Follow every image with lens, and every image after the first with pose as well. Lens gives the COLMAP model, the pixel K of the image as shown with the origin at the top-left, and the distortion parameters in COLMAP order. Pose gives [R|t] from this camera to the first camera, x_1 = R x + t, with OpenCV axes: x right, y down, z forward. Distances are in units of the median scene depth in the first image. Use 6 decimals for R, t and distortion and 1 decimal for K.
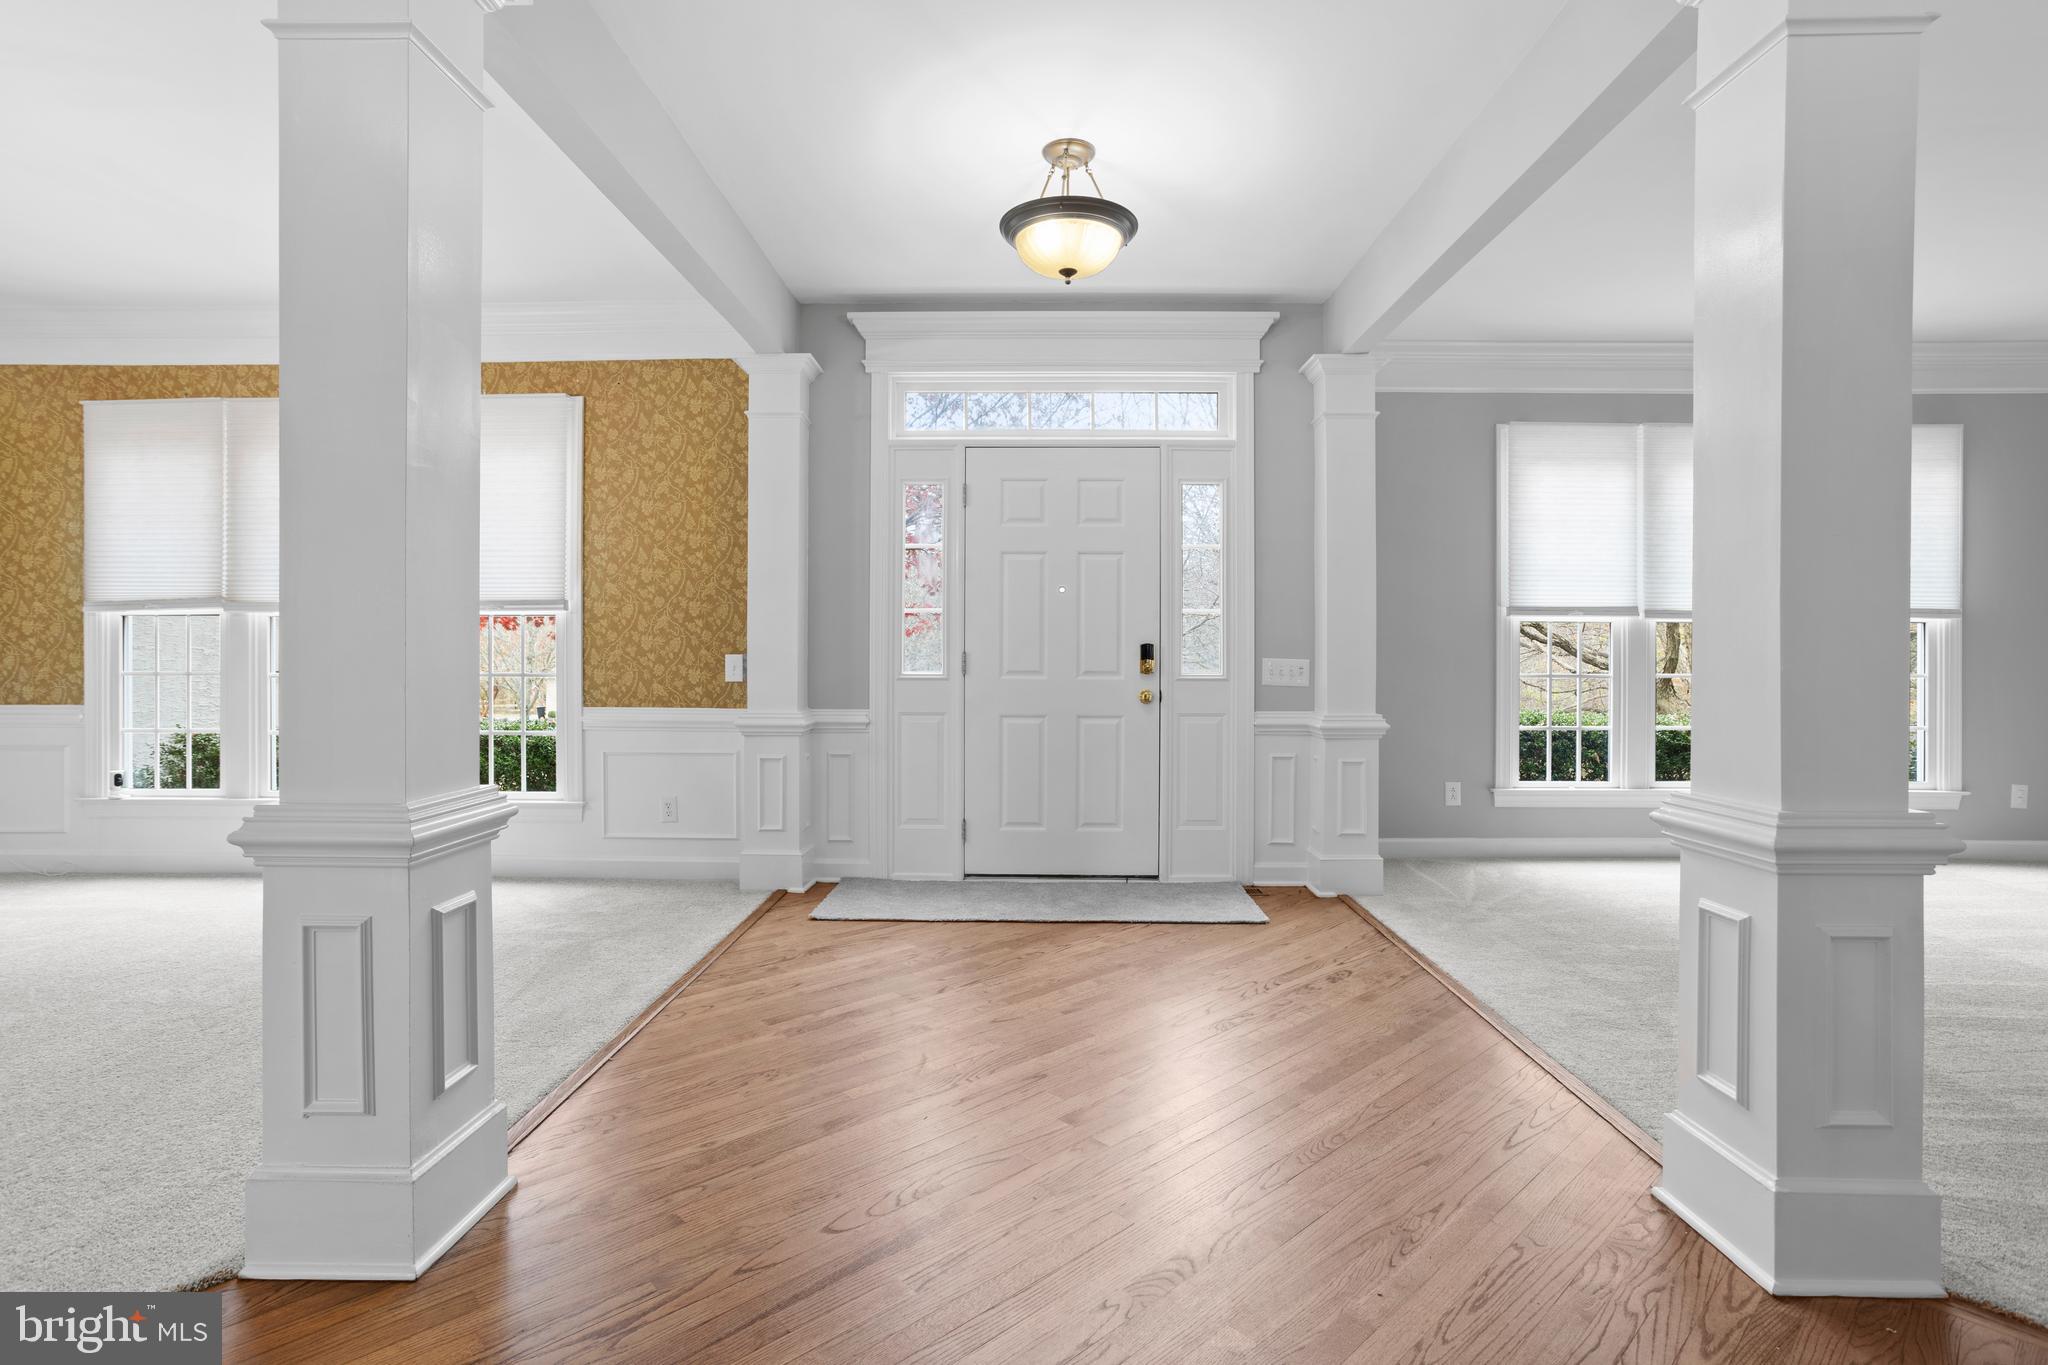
lens RADIAL K [[1092.1, 0, 1025.9], [0, 1092.1, 661.5], [0, 0, 1]] dist [0.003397, 0.000979]
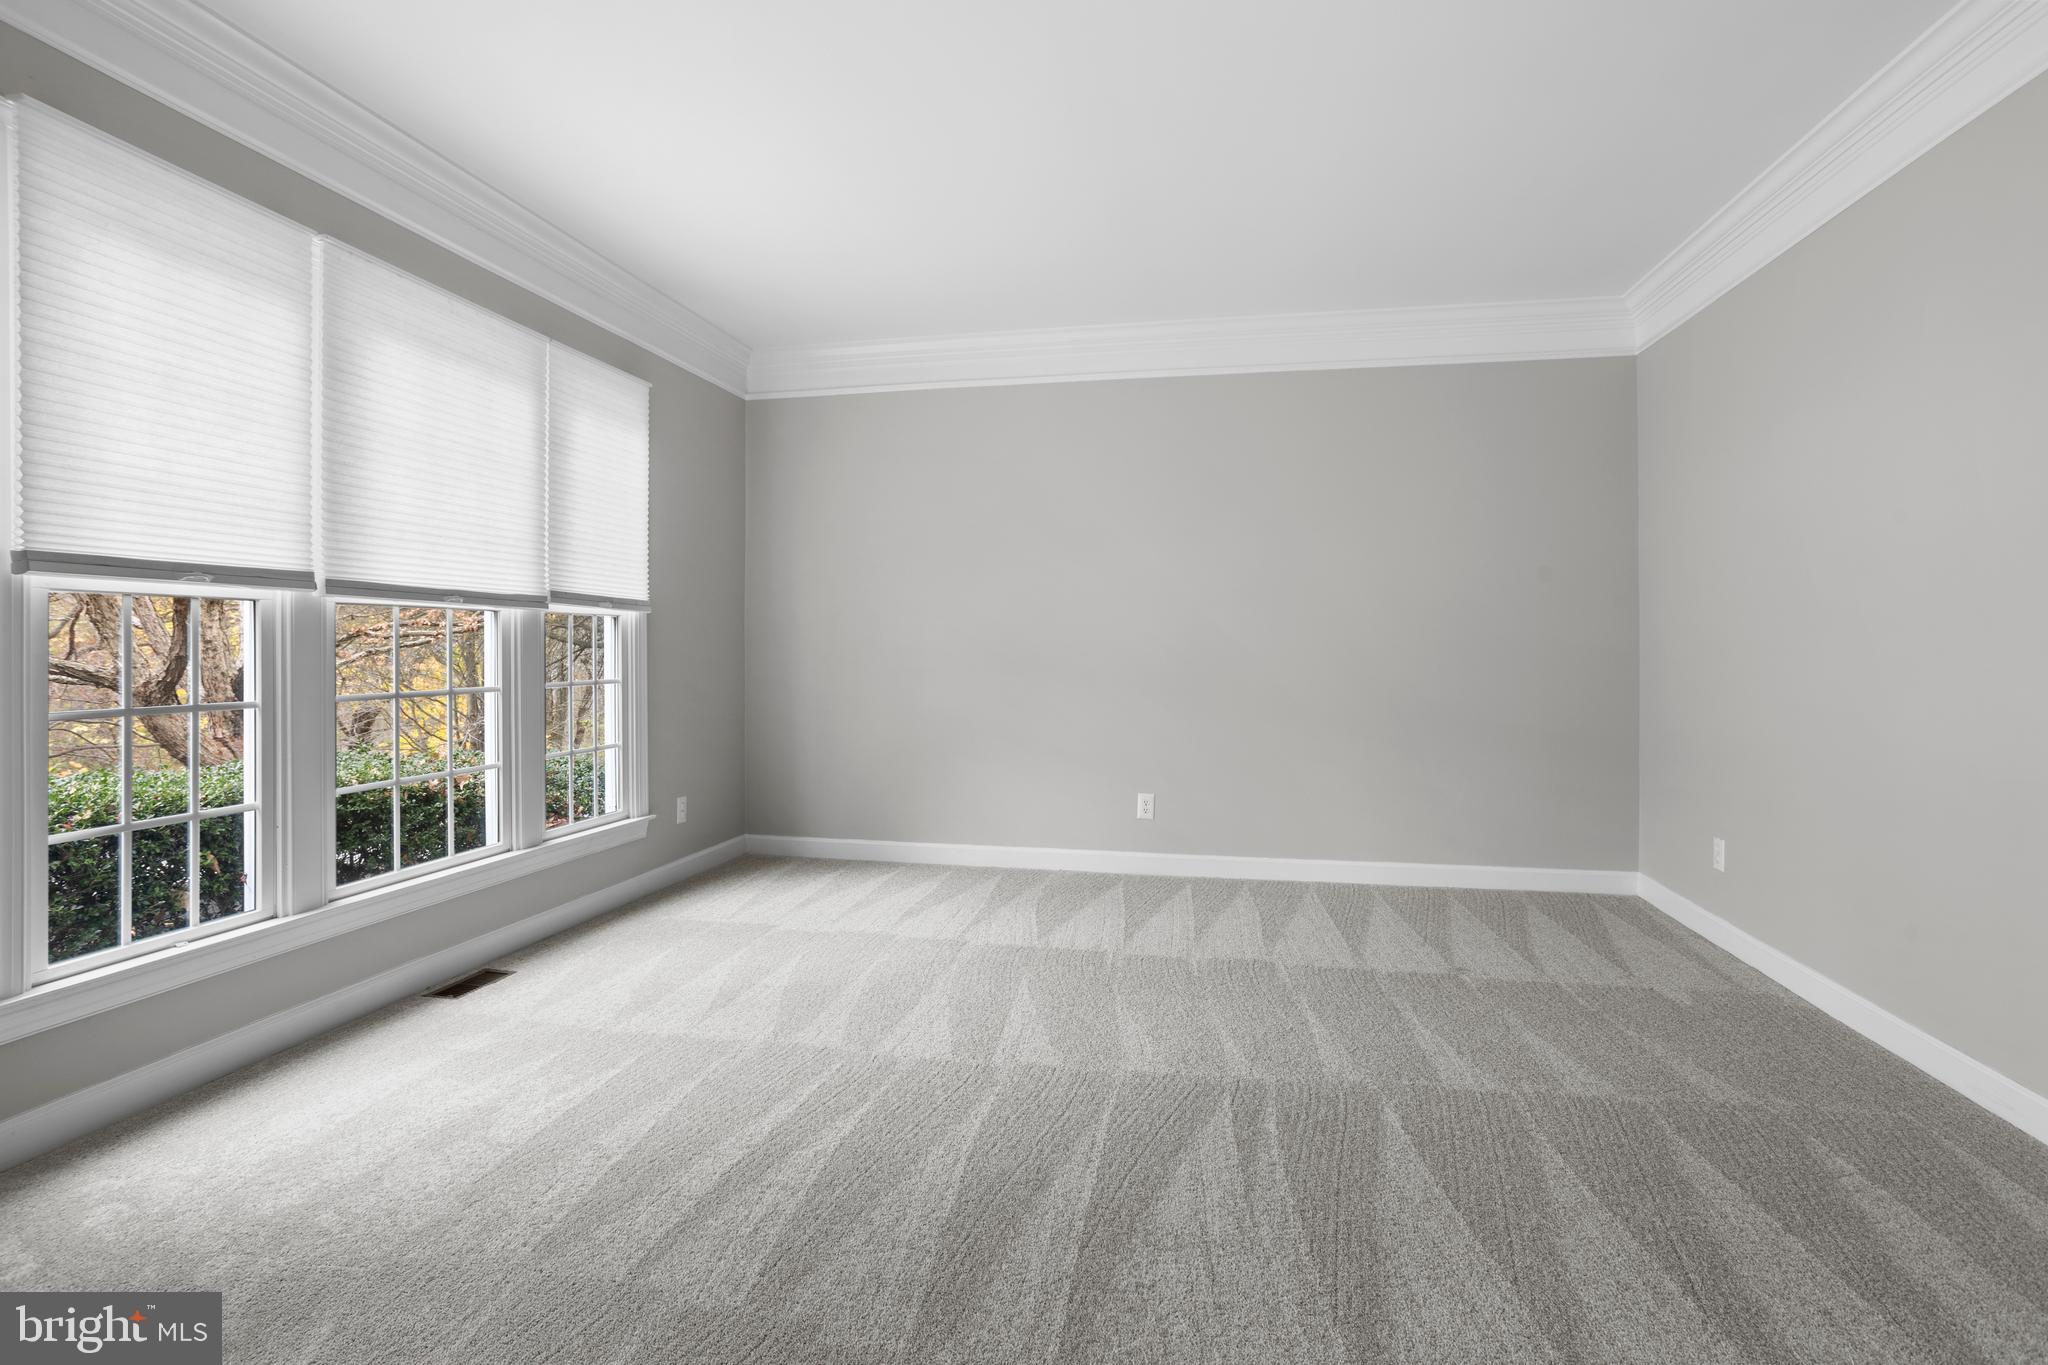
lens RADIAL K [[998.3, 0, 1011.9], [0, 998.3, 645.7], [0, 0, 1]] dist [-0.003432, 0.002807]
pose [[0.182666, -0.004297, 0.983166, 0.136413], [-0.004983, 0.999974, 0.005296, -0.018231], [-0.983162, -0.005867, 0.182639, 0.557960]]
